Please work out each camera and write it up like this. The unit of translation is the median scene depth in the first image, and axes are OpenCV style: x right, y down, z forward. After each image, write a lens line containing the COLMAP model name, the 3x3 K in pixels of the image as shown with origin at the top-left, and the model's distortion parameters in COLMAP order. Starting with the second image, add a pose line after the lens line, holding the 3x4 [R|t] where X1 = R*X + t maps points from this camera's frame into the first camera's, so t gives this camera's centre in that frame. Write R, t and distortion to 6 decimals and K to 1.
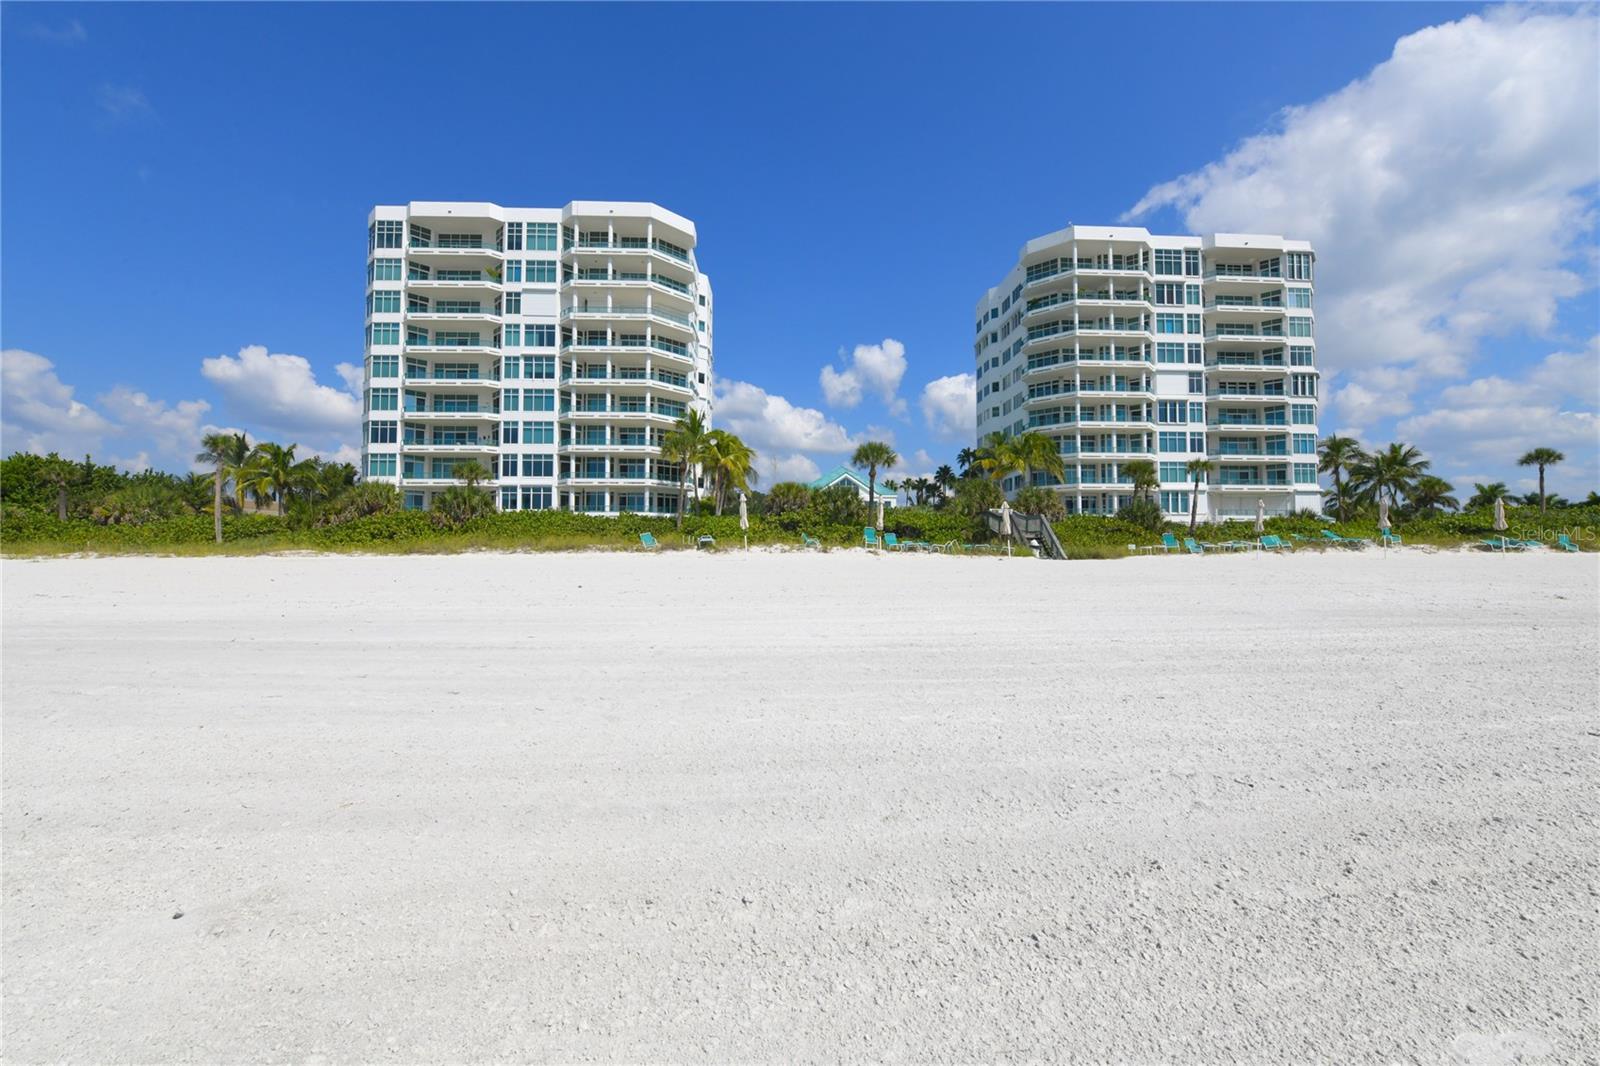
lens RADIAL K [[641.2, 0, 810.8], [0, 641.2, 526.1], [0, 0, 1]] dist [-0.009166, -0.004329]
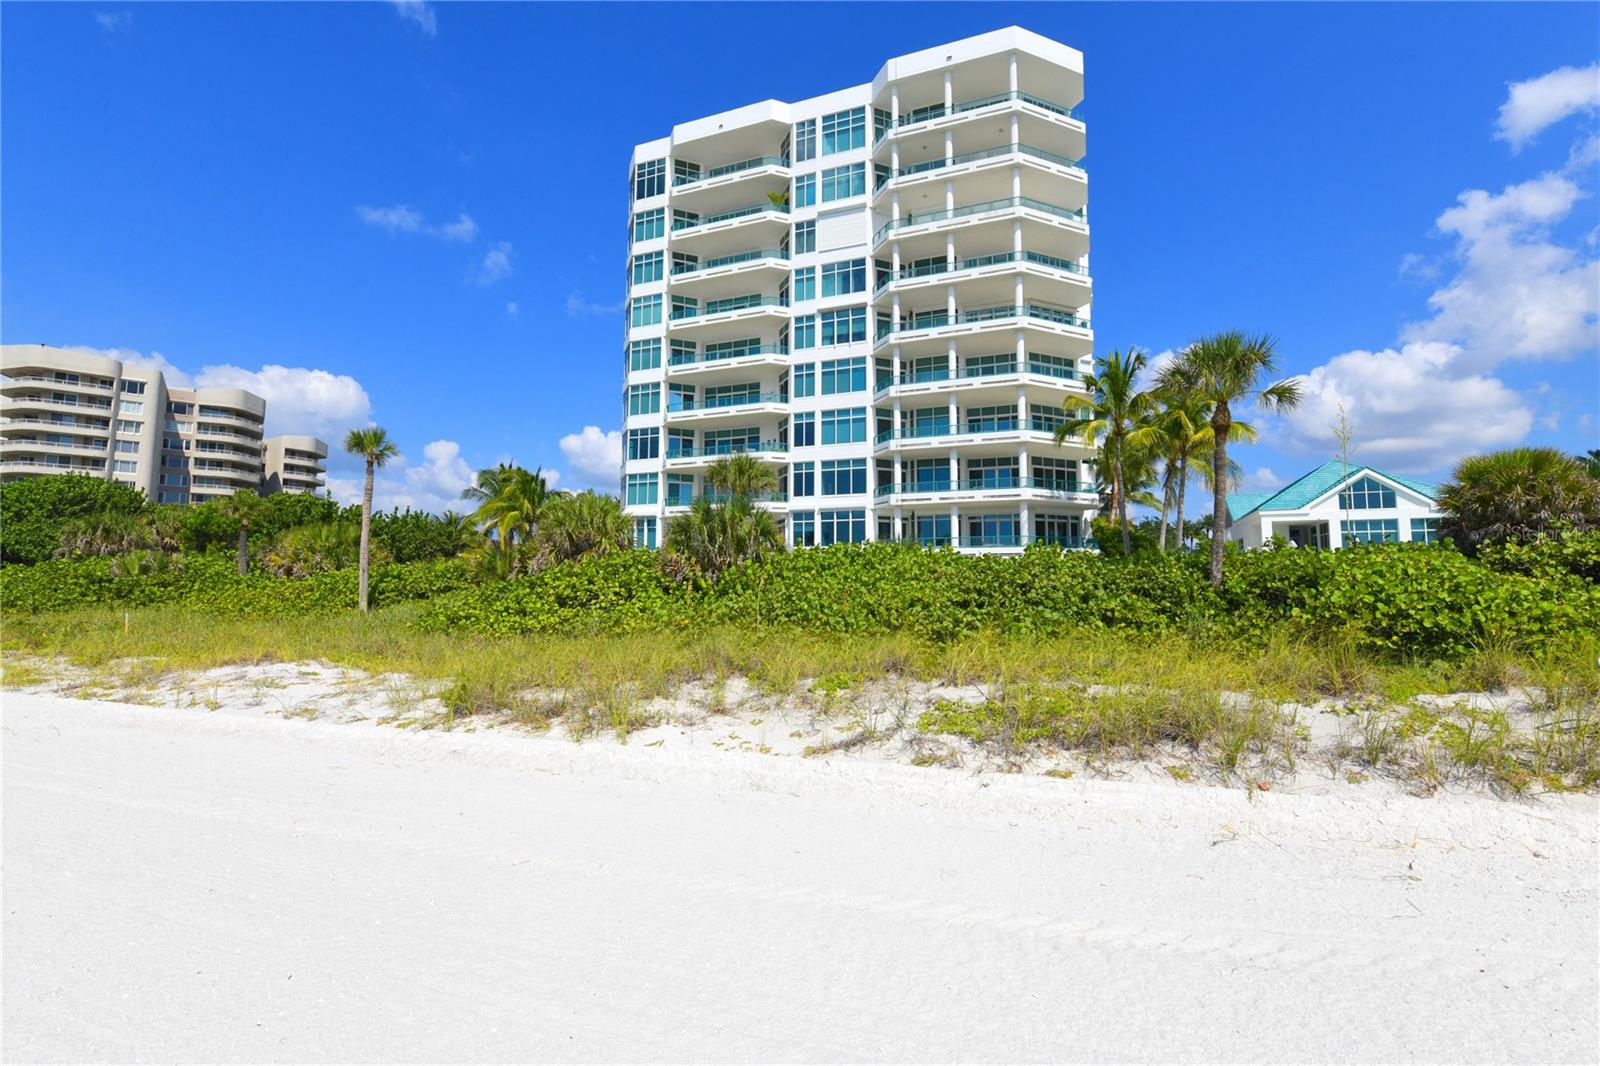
lens RADIAL K [[712.7, 0, 806.6], [0, 712.7, 526.9], [0, 0, 1]] dist [-0.012225, -0.000083]
pose [[0.910085, -0.033423, -0.413073, -0.169229], [0.010603, 0.998294, -0.057415, -0.005155], [0.414287, 0.047873, 0.908886, 0.343224]]
